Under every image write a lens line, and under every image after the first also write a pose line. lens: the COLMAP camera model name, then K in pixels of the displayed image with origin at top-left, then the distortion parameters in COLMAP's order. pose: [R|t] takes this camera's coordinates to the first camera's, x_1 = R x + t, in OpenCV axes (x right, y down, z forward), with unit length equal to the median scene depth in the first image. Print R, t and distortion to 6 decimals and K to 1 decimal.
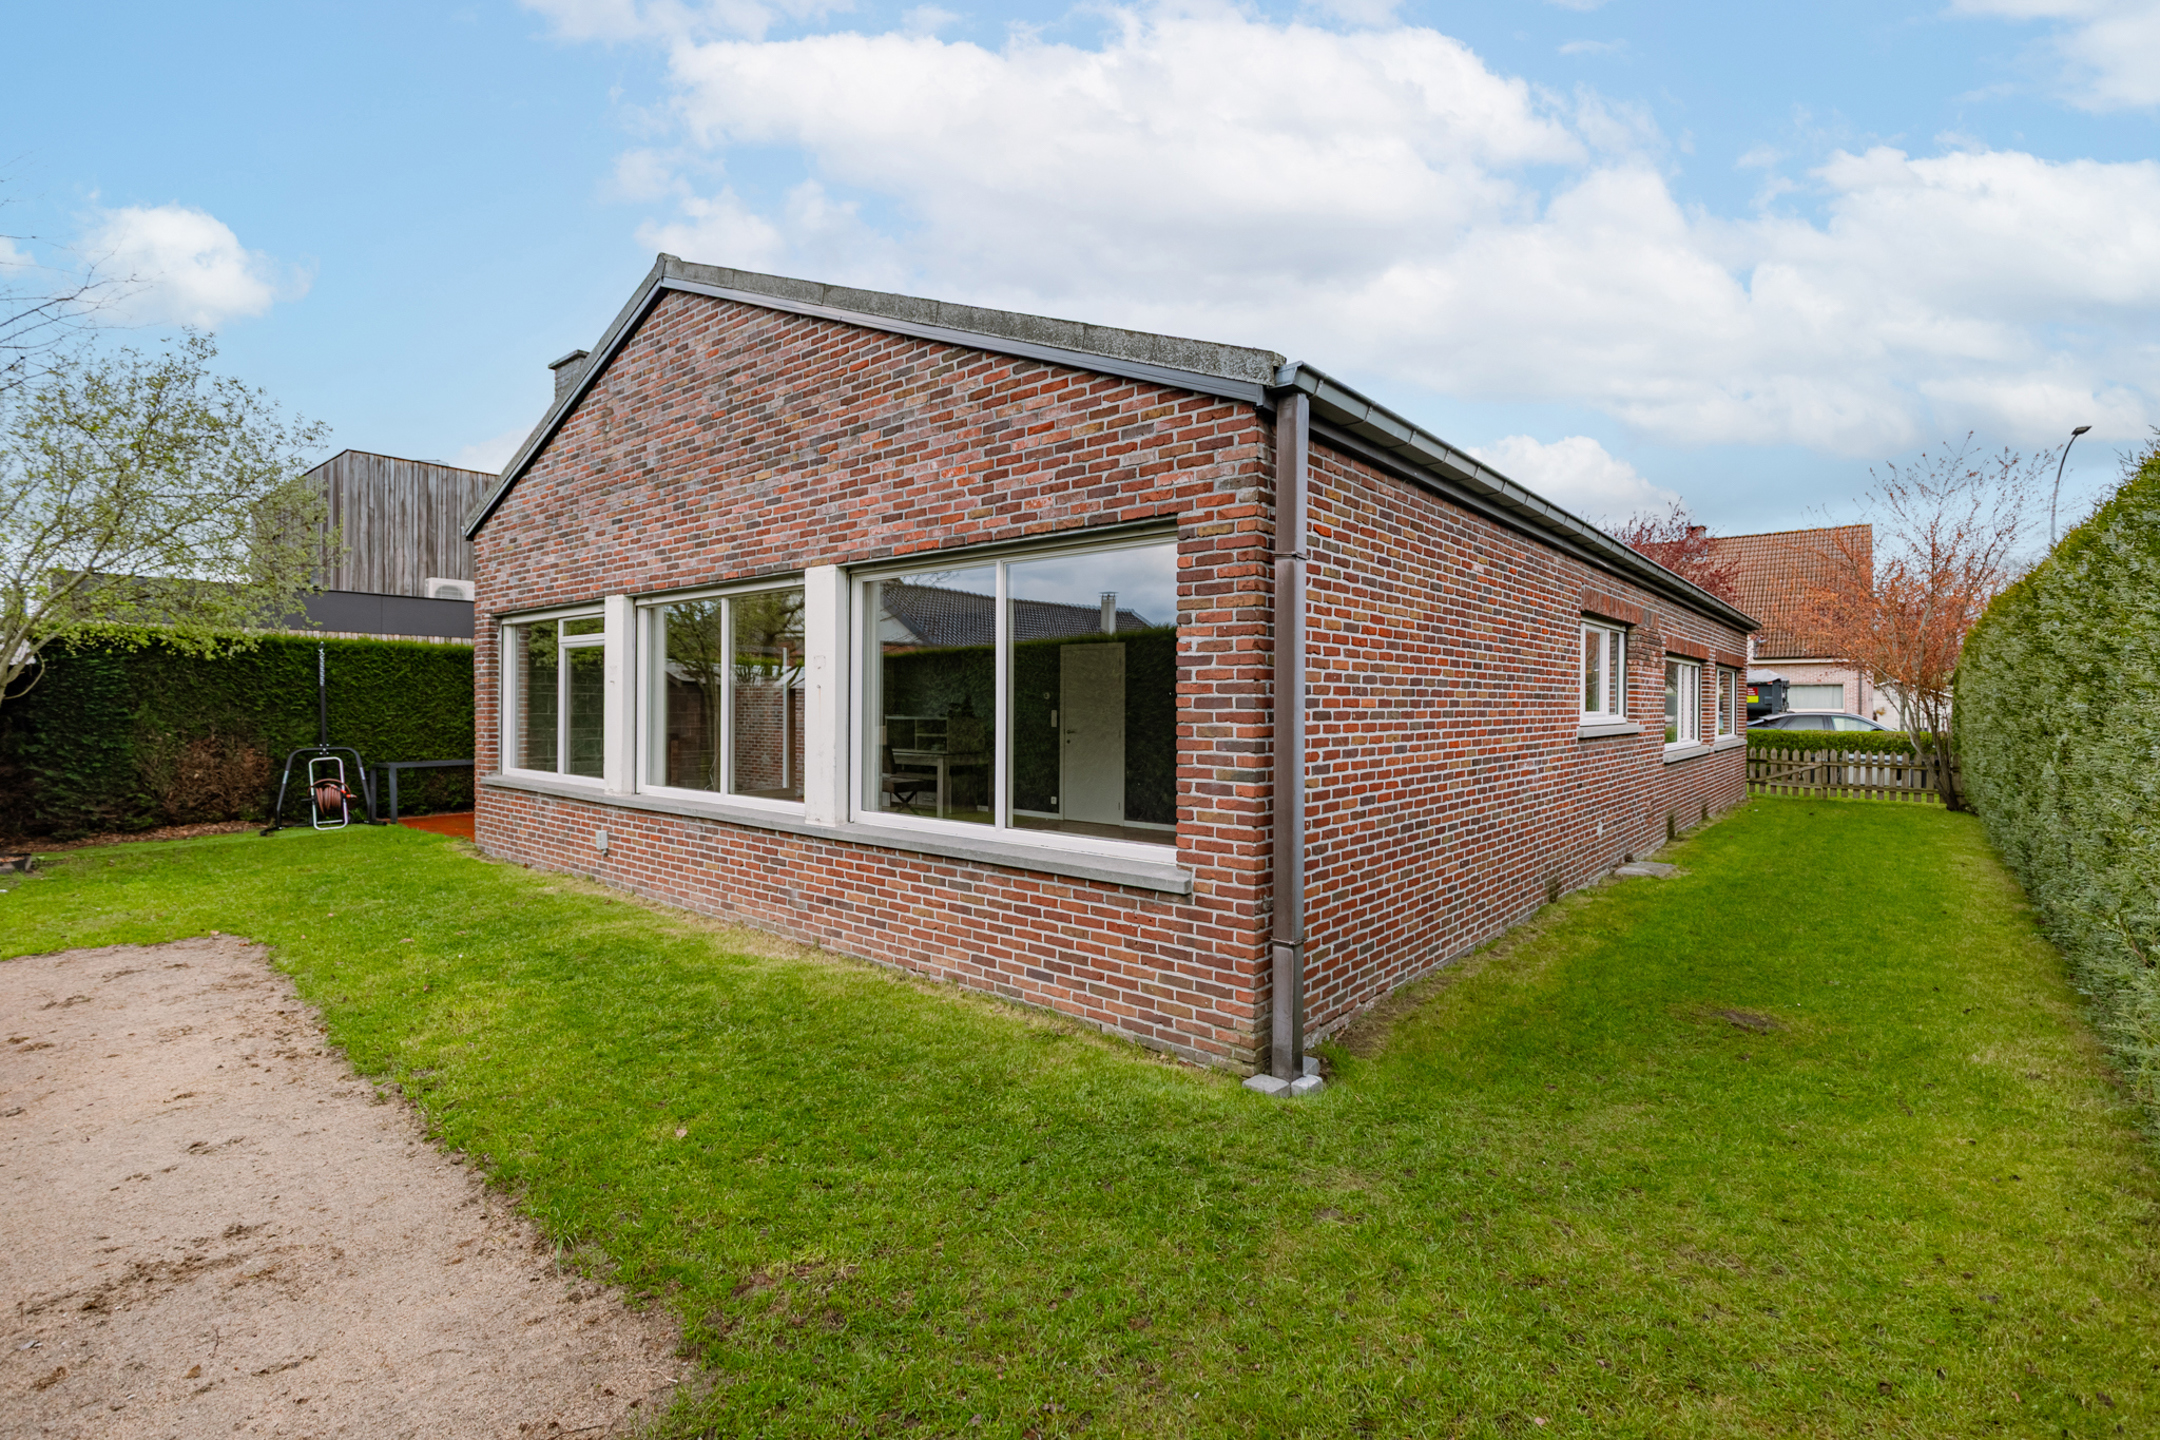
lens RADIAL K [[959.9, 0, 1080.8], [0, 959.9, 711.1], [0, 0, 1]] dist [0.000113, -0.000349]
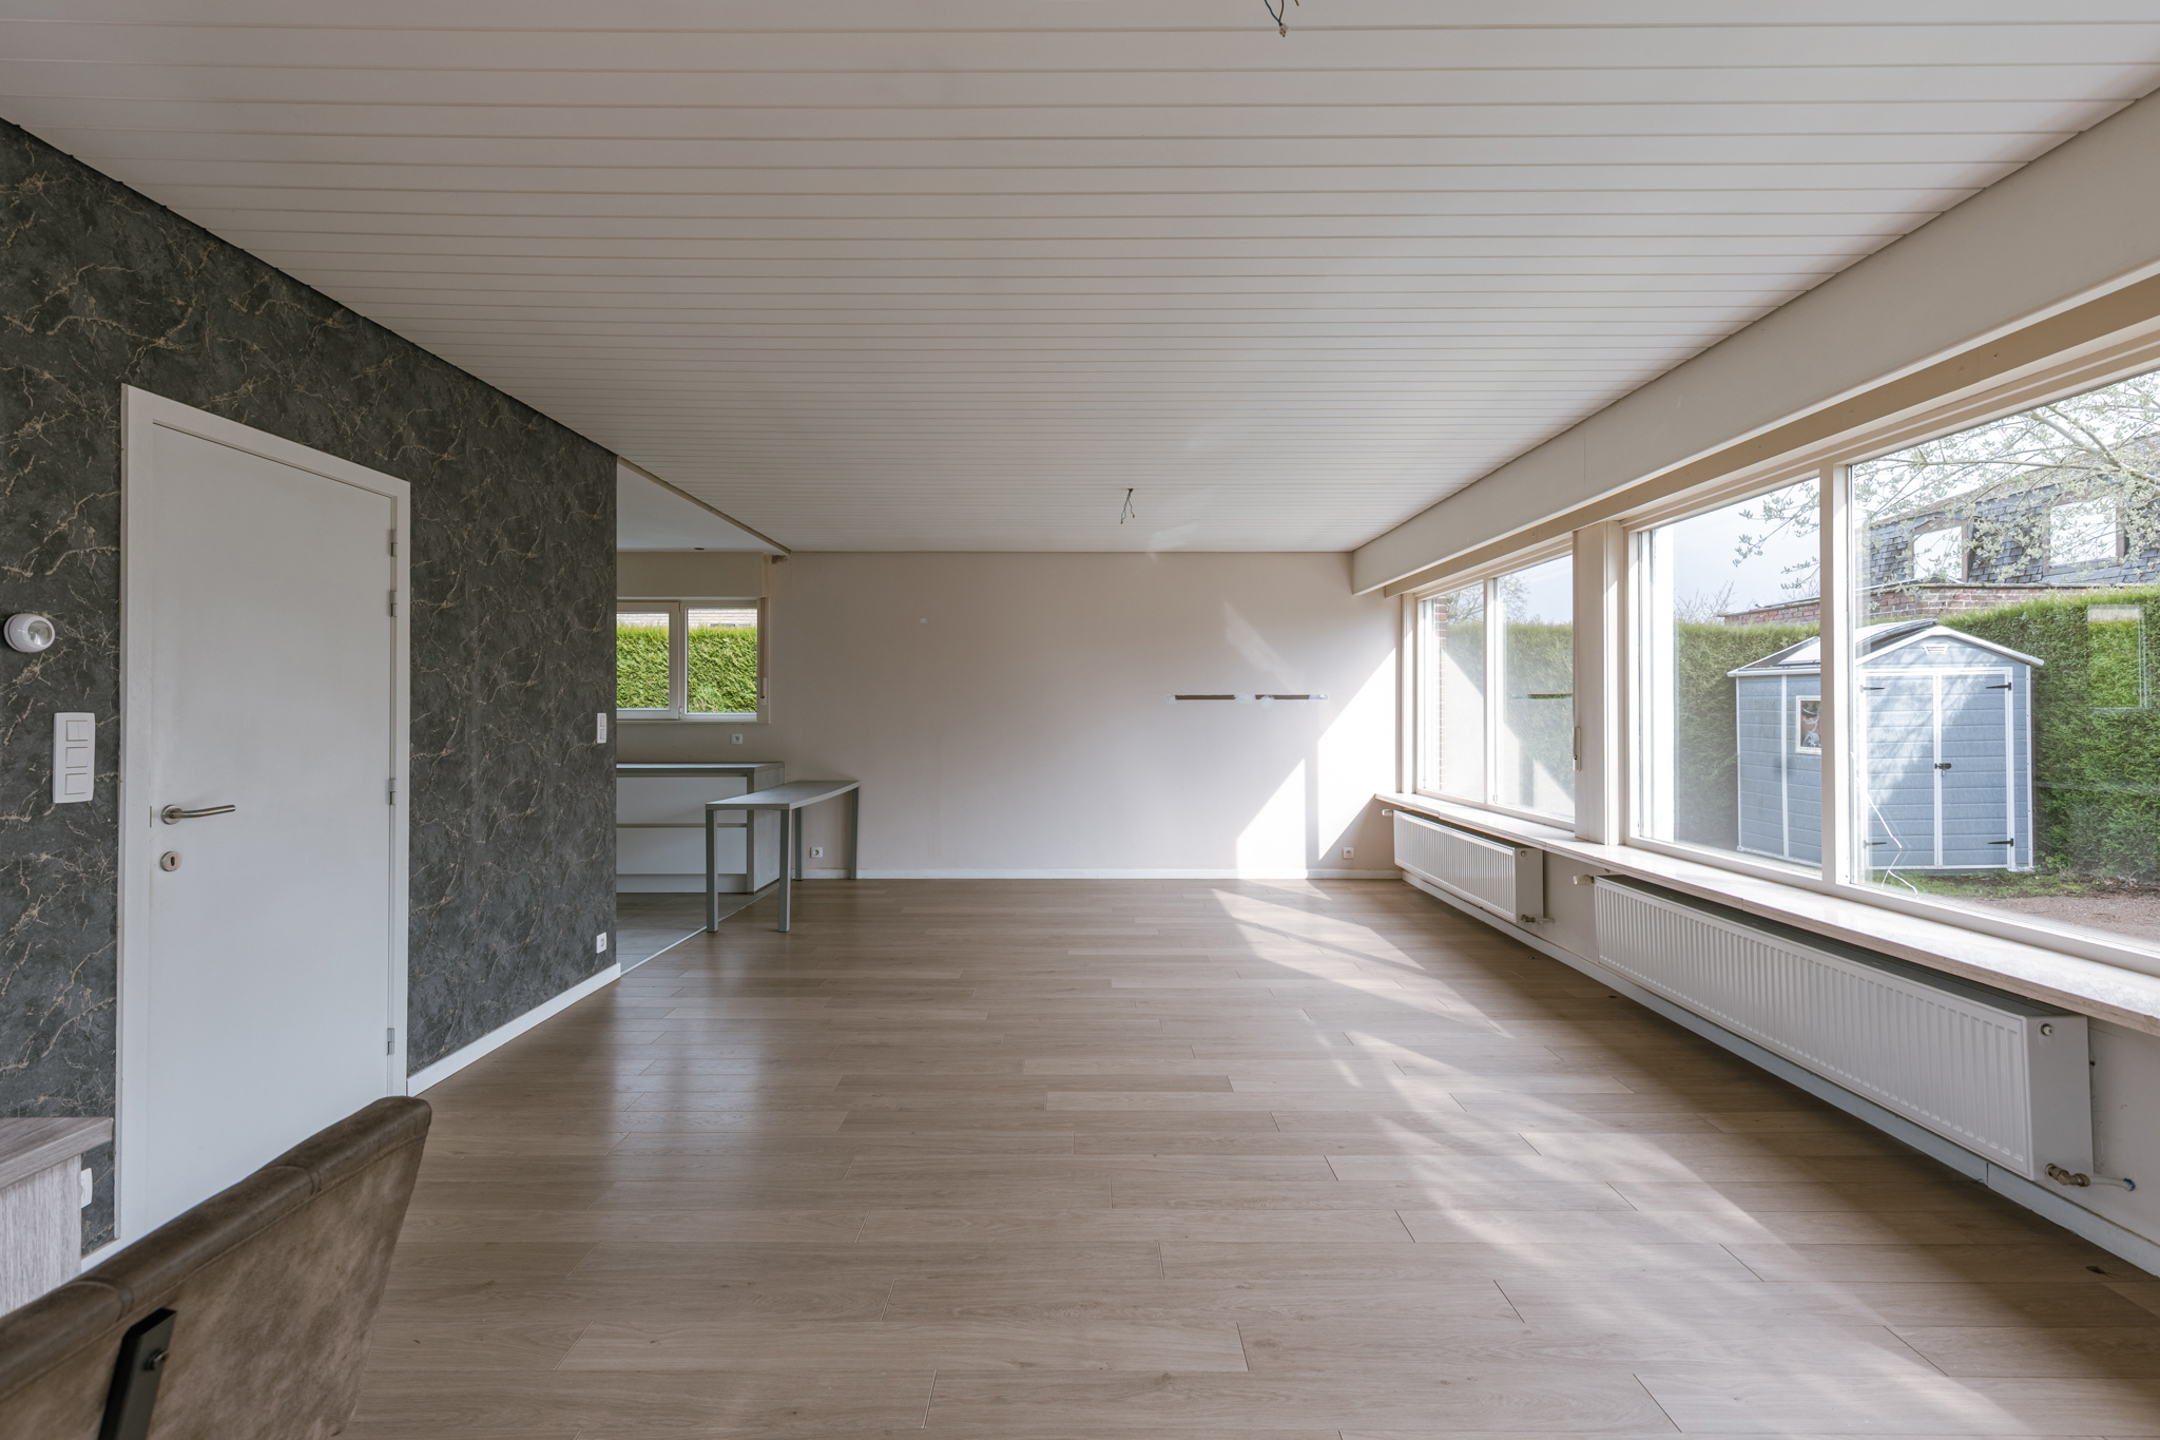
lens RADIAL K [[959.9, 0, 1079.0], [0, 959.9, 707.6], [0, 0, 1]] dist [0.000113, -0.000349]
pose [[-0.648940, -0.004211, 0.760828, -0.301446], [0.002527, 0.999967, 0.007690, -0.003106], [-0.760836, 0.006913, -0.648908, 0.974066]]
